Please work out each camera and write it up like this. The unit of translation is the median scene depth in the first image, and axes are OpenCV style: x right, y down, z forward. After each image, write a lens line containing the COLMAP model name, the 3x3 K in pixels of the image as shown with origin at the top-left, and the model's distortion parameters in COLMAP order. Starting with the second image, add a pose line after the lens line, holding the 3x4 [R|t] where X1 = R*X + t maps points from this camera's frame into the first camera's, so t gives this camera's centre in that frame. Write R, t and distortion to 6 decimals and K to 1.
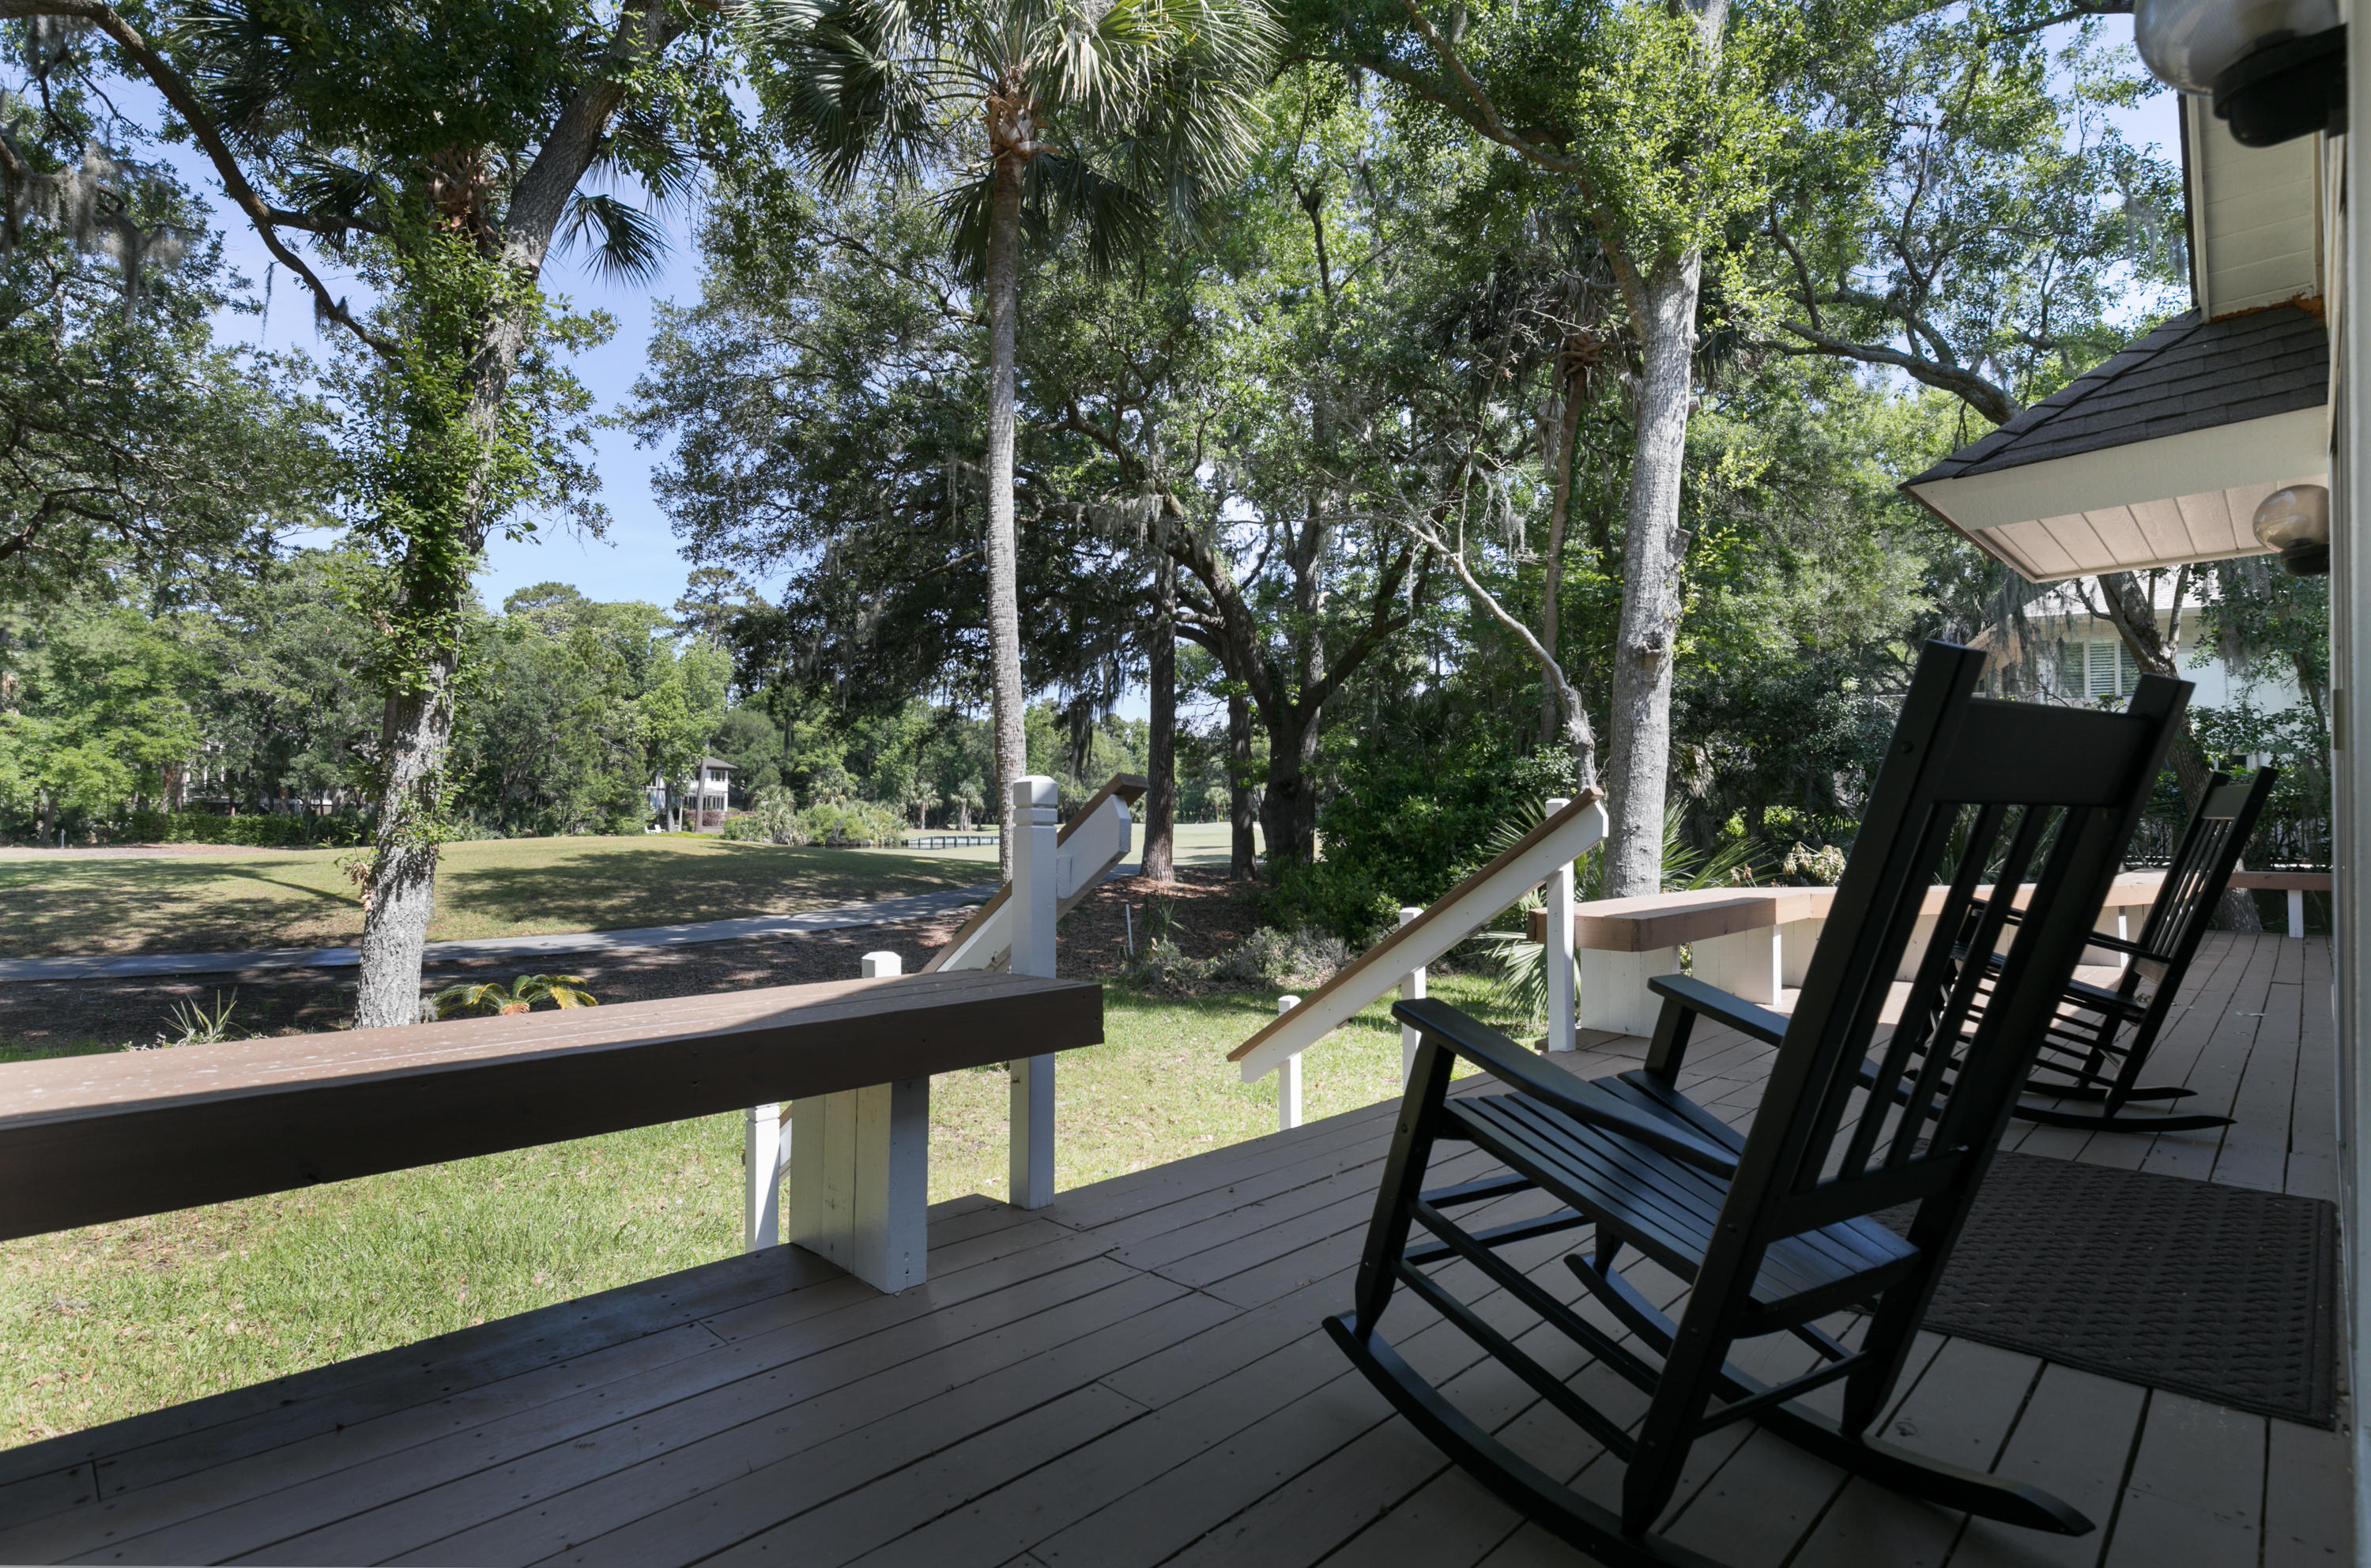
lens RADIAL K [[1196.5, 0, 1188.9], [0, 1196.5, 779.7], [0, 0, 1]] dist [0.000478, 0.000073]
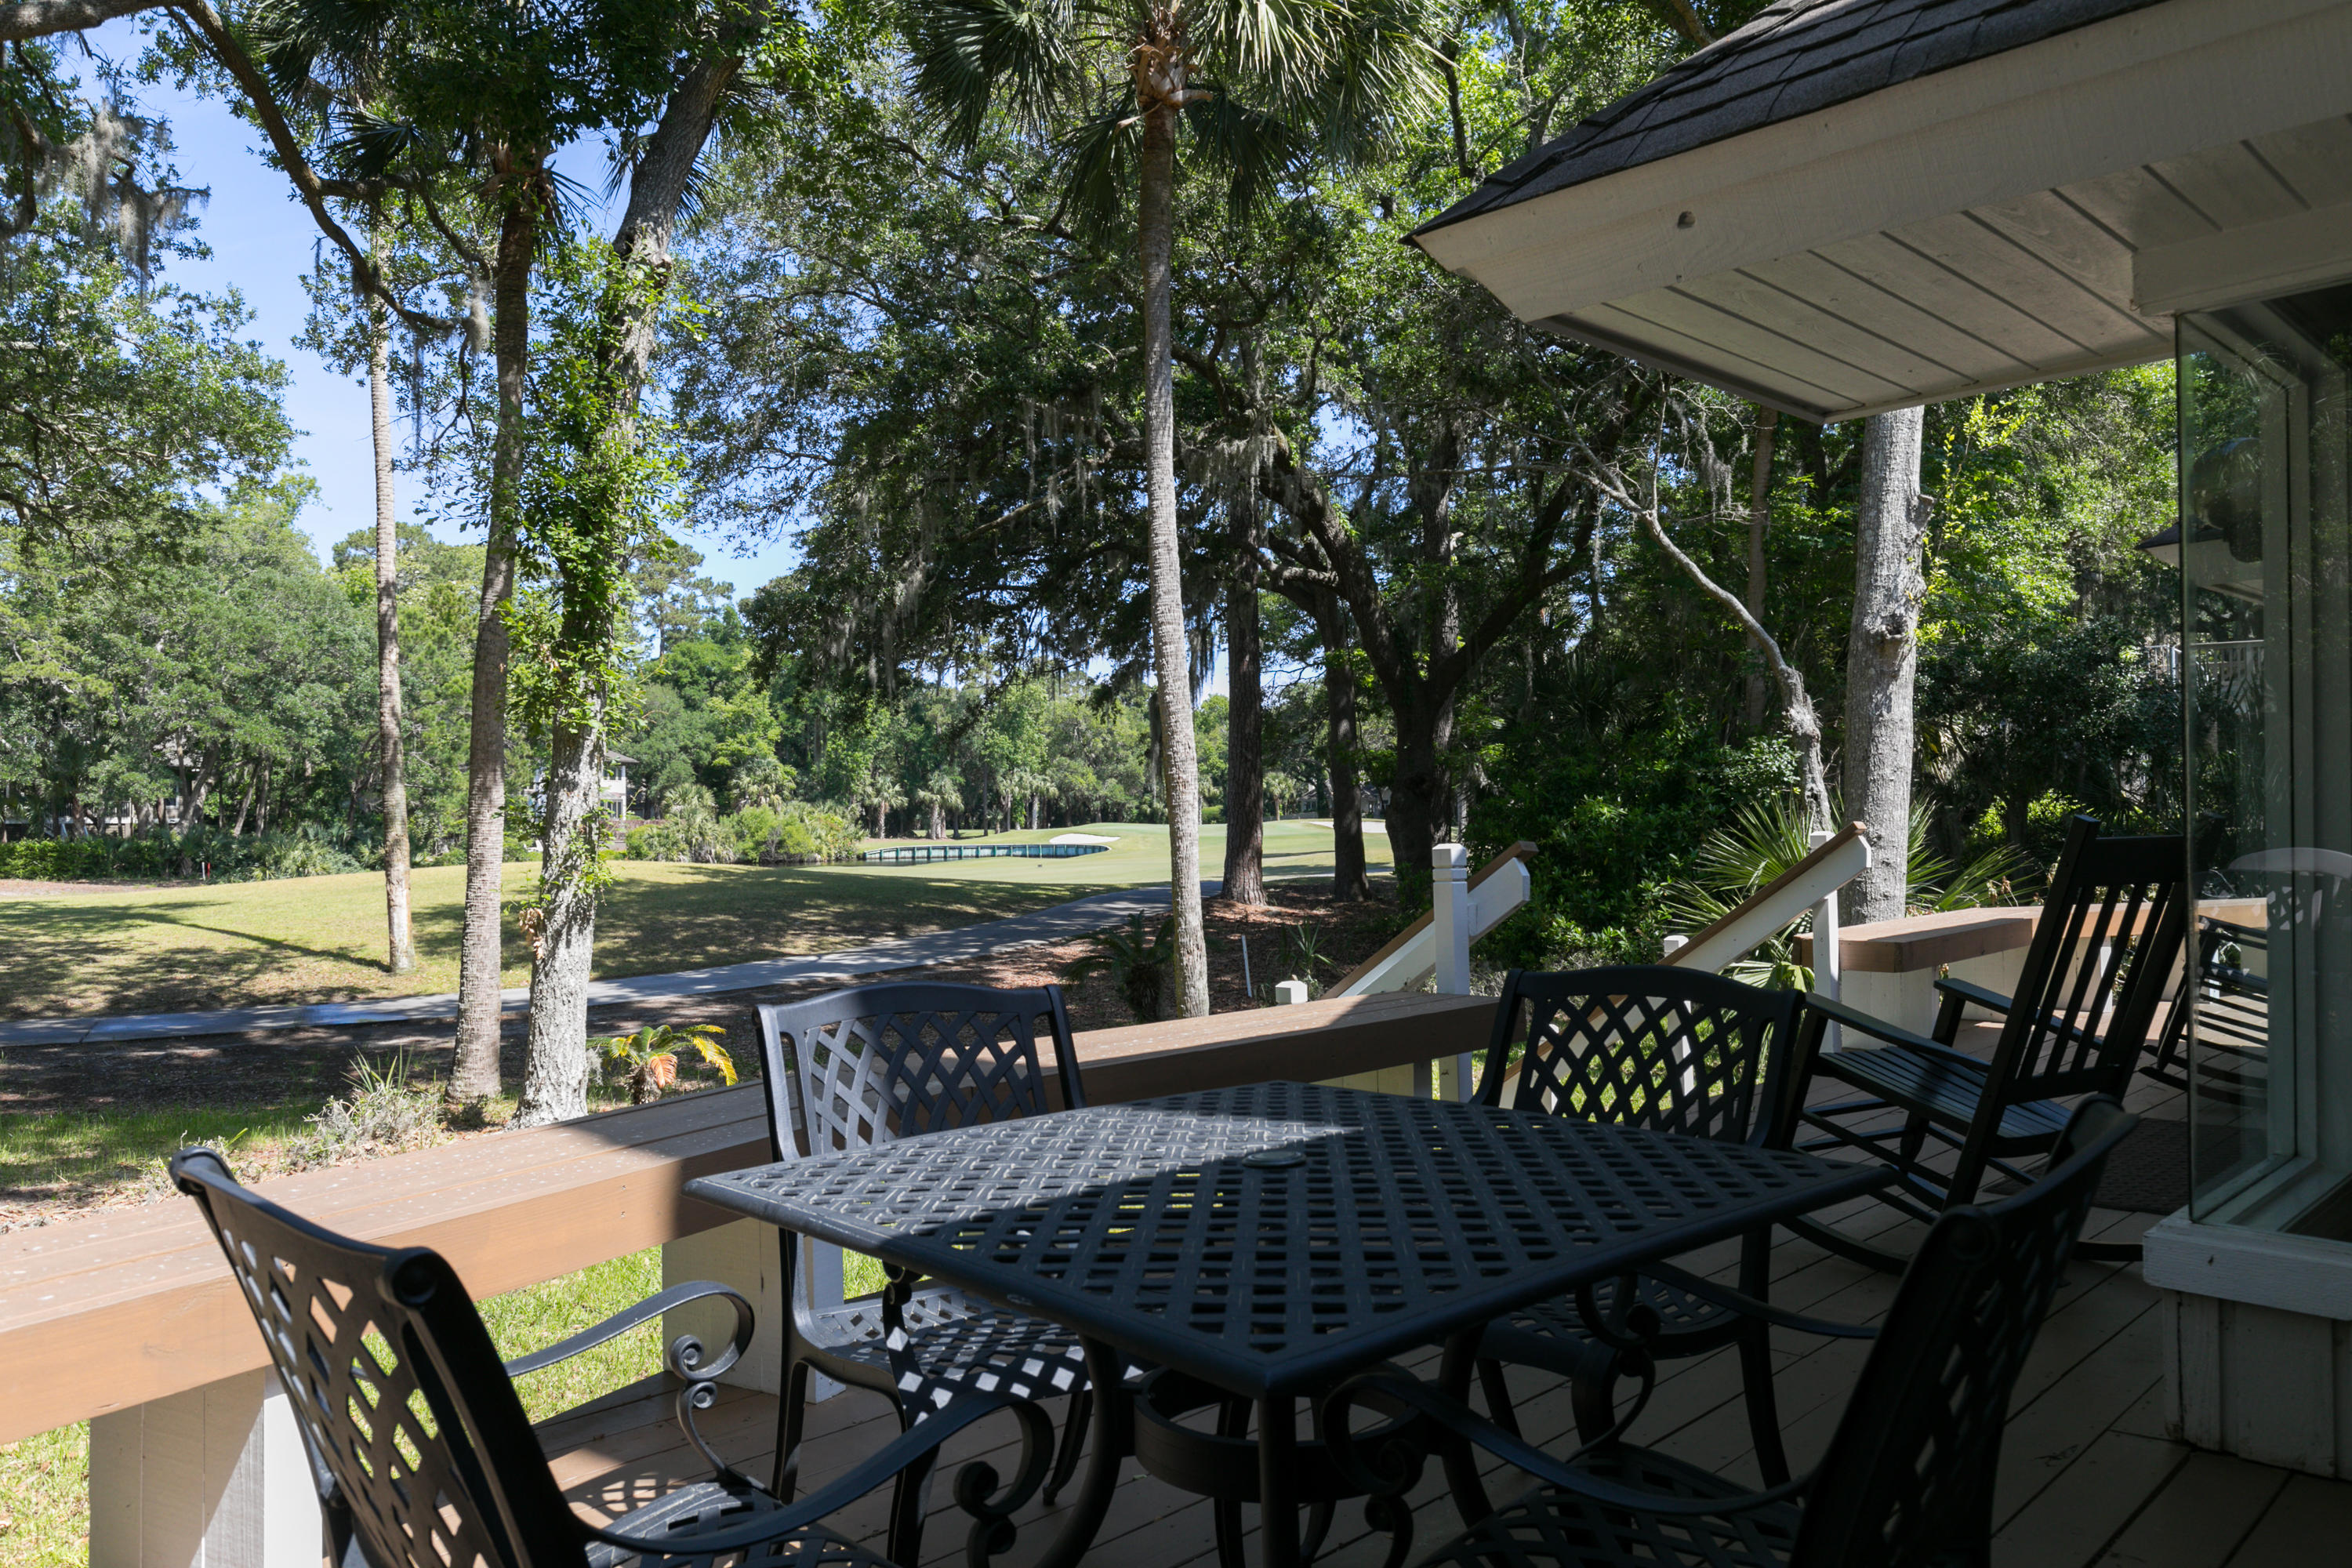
lens RADIAL K [[1644.9, 0, 1172.4], [0, 1644.9, 788.7], [0, 0, 1]] dist [-0.003462, -0.001948]
pose [[0.999155, -0.022195, -0.034596, -0.056960], [0.022771, 0.999607, 0.016325, -0.015497], [0.034221, -0.017099, 0.999268, -0.126130]]
